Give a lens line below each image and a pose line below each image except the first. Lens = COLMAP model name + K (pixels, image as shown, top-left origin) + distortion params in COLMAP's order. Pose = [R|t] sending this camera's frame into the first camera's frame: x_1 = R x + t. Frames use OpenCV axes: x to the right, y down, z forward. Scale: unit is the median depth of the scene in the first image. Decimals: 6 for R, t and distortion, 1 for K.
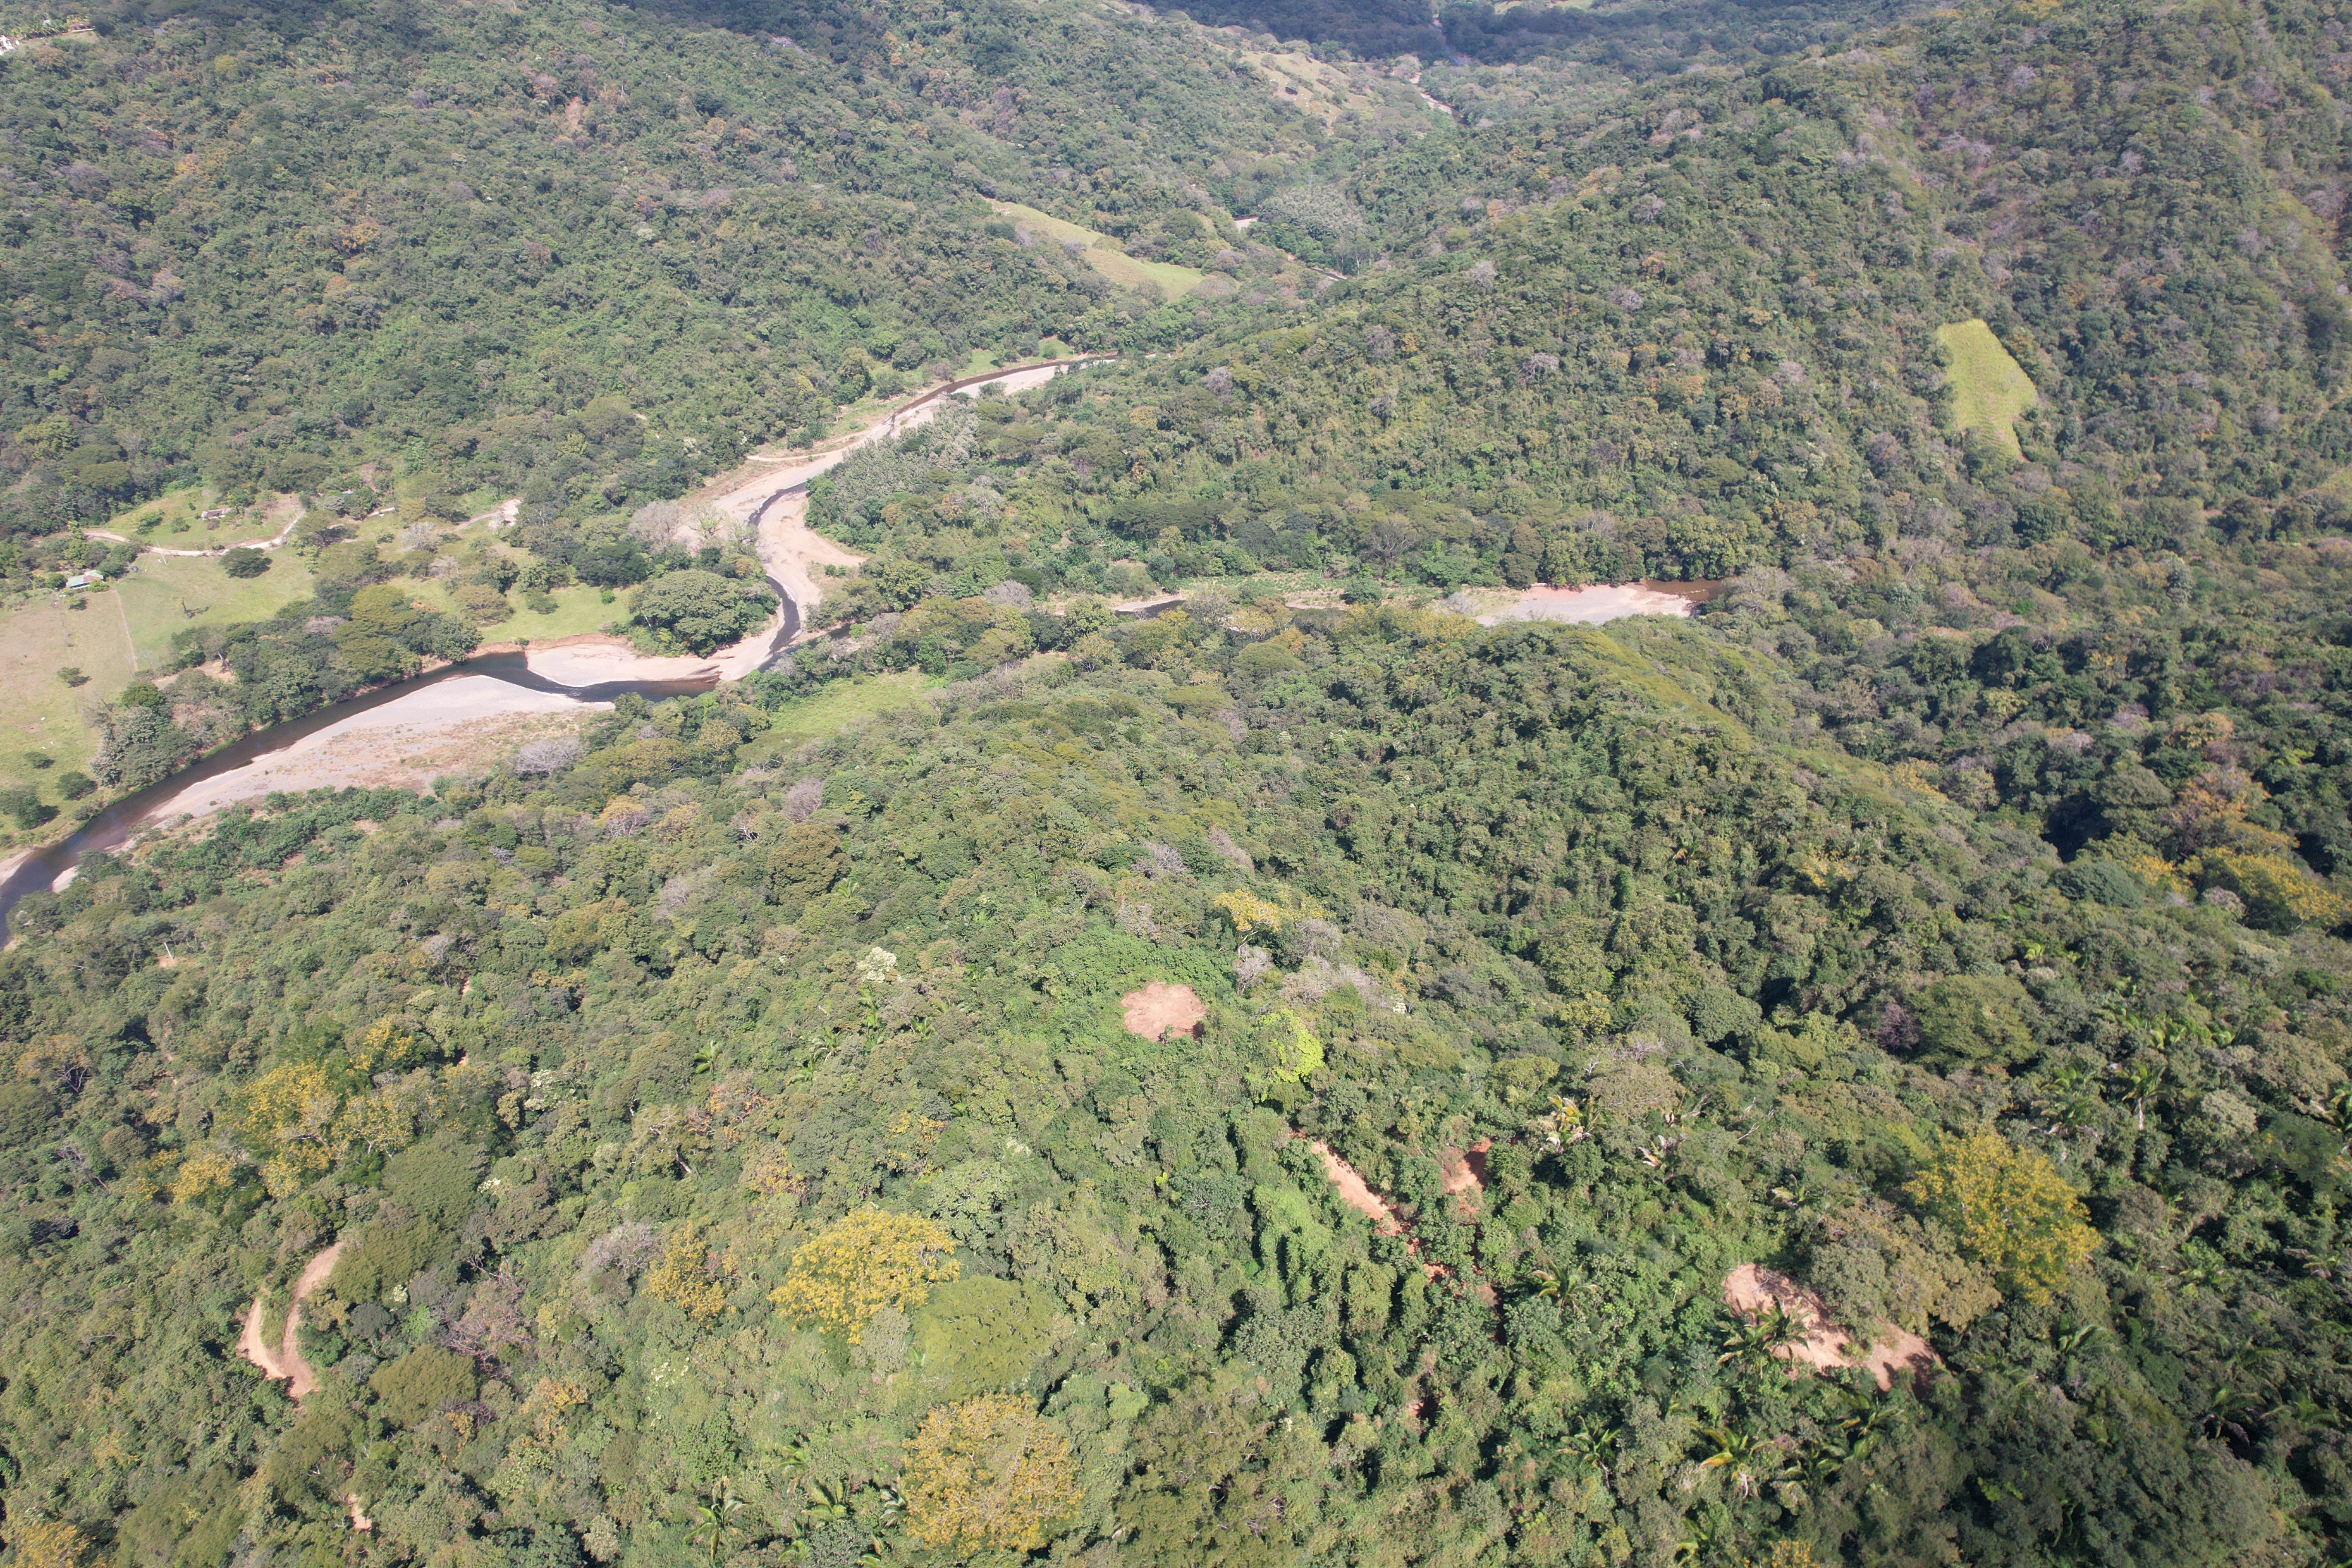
lens RADIAL K [[1504.5, 0, 1180.0], [0, 1504.5, 773.9], [0, 0, 1]] dist [-0.078332, 0.072345]
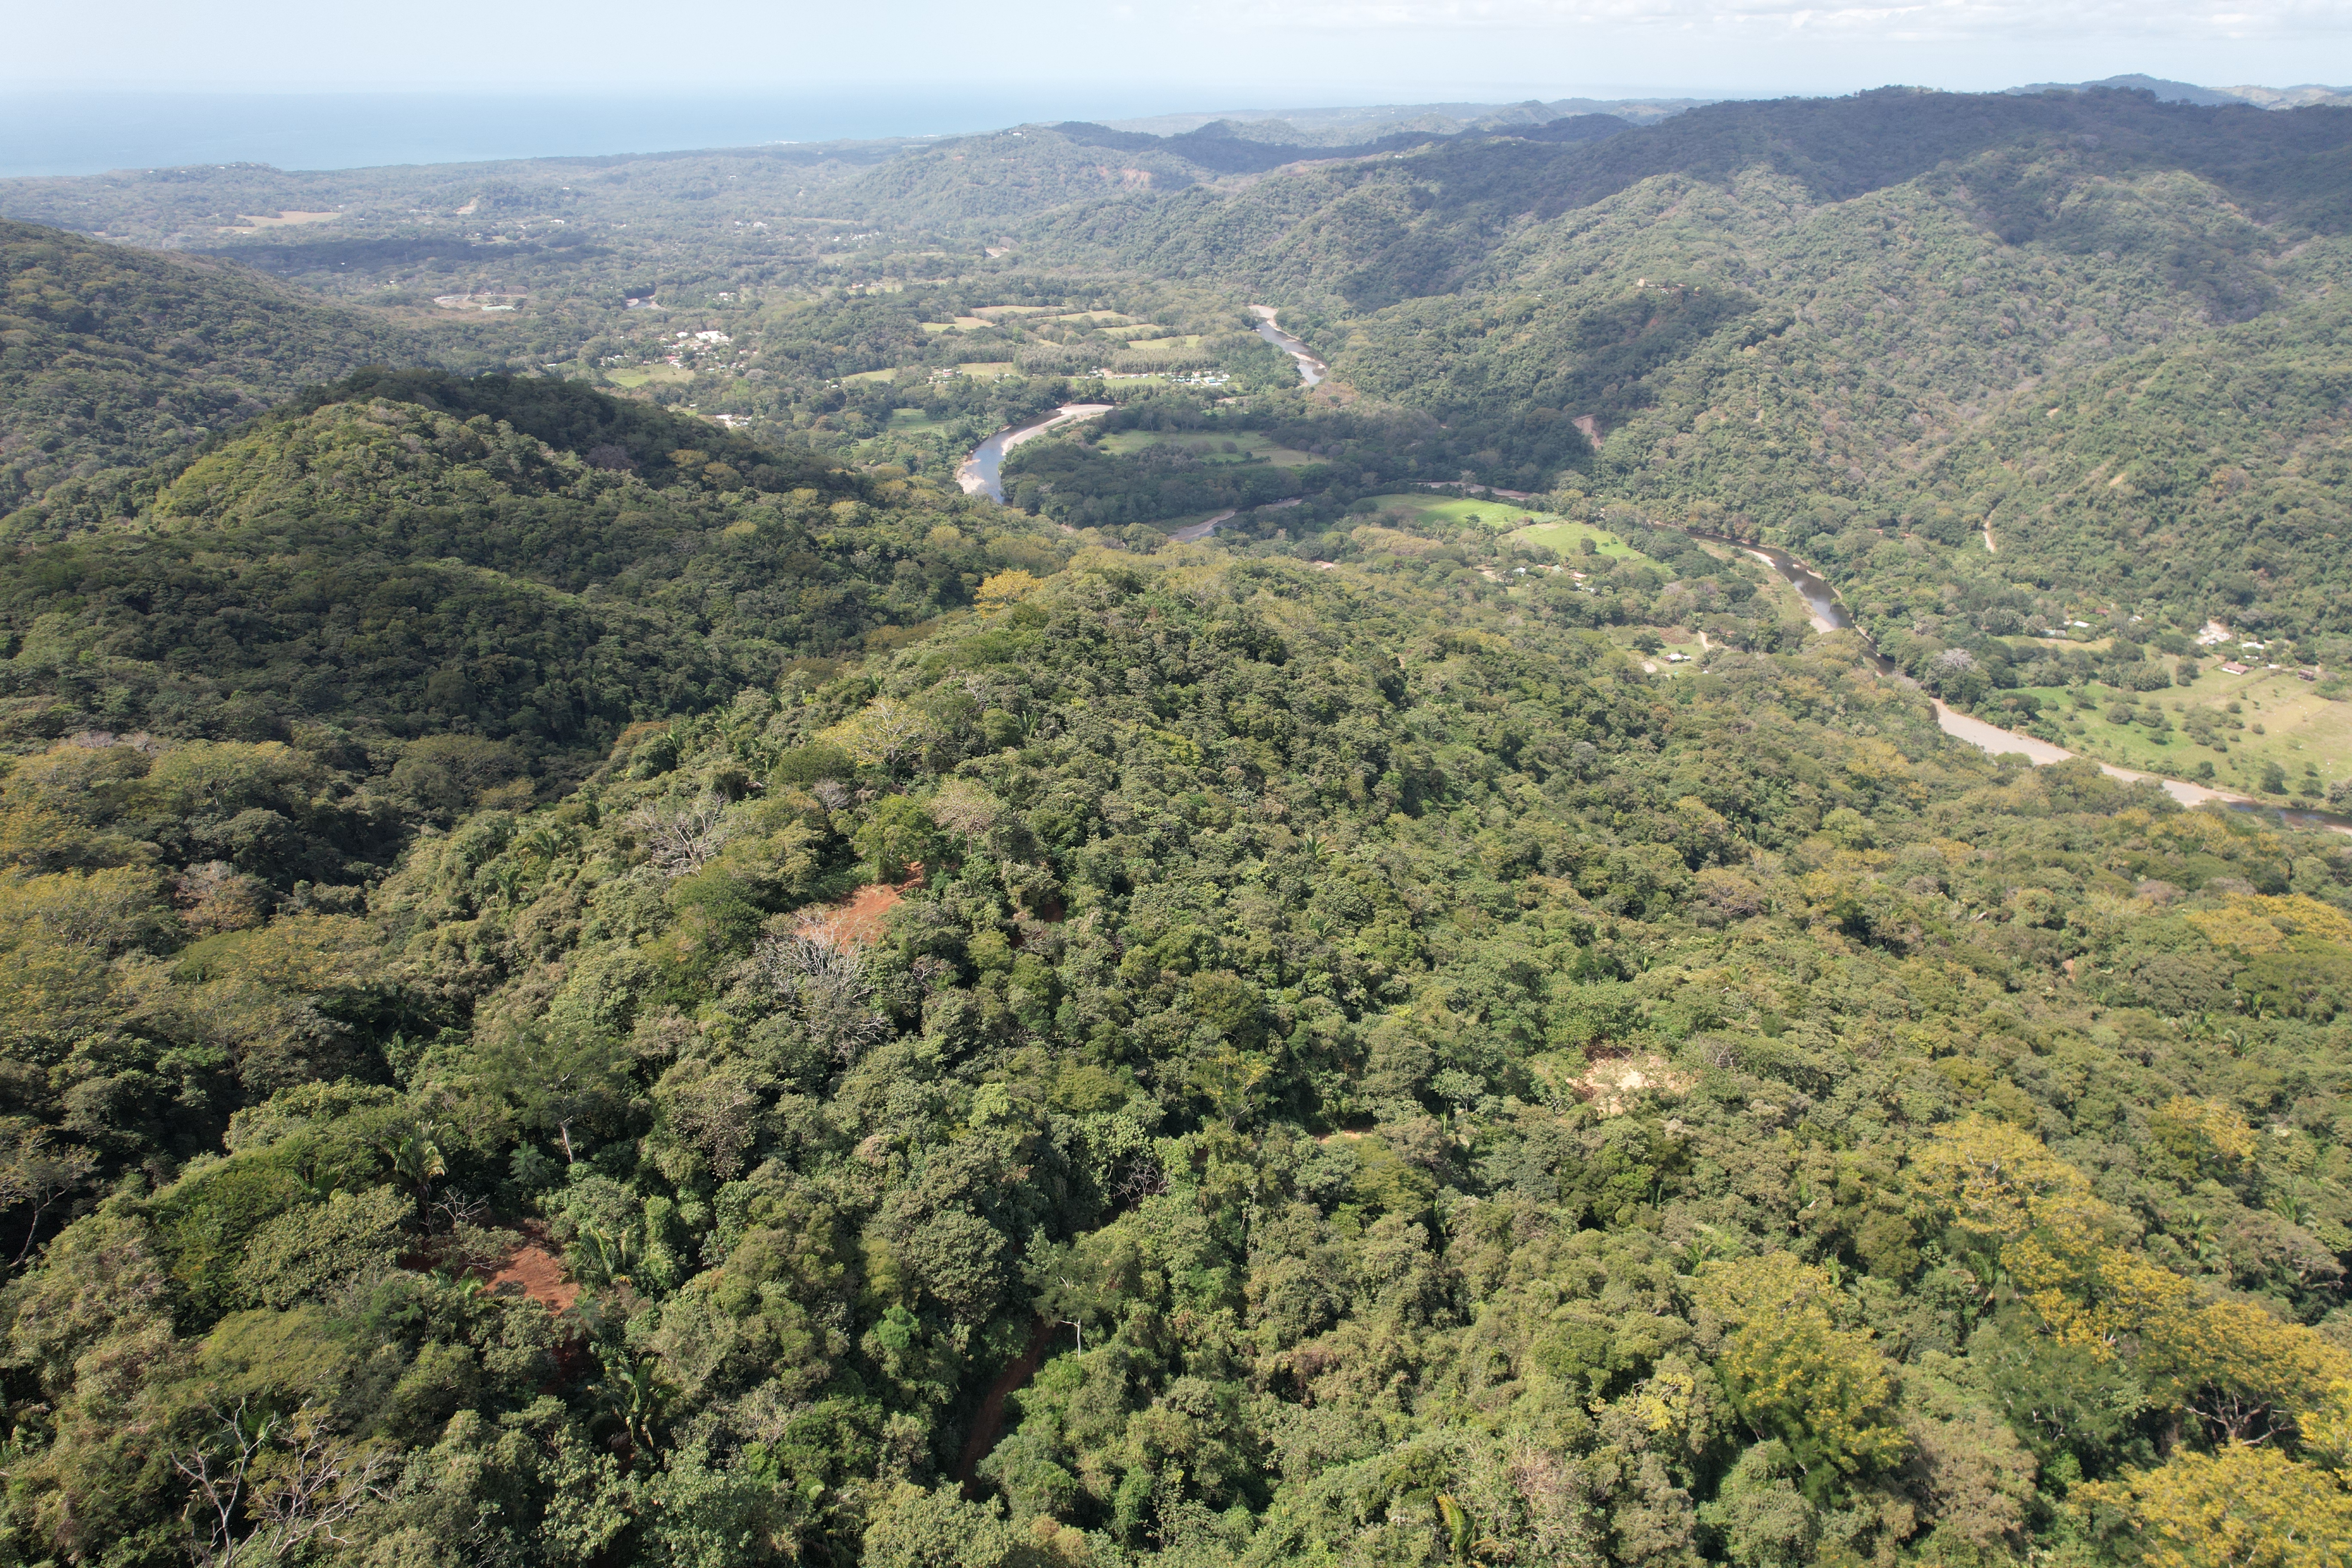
lens RADIAL K [[1504.5, 0, 1176.3], [0, 1504.5, 786.4], [0, 0, 1]] dist [-0.078332, 0.072345]
pose [[0.006378, 0.443184, -0.896408, 0.425360], [-0.599459, 0.719191, 0.351303, 0.133535], [0.800380, 0.535119, 0.270258, -0.219574]]
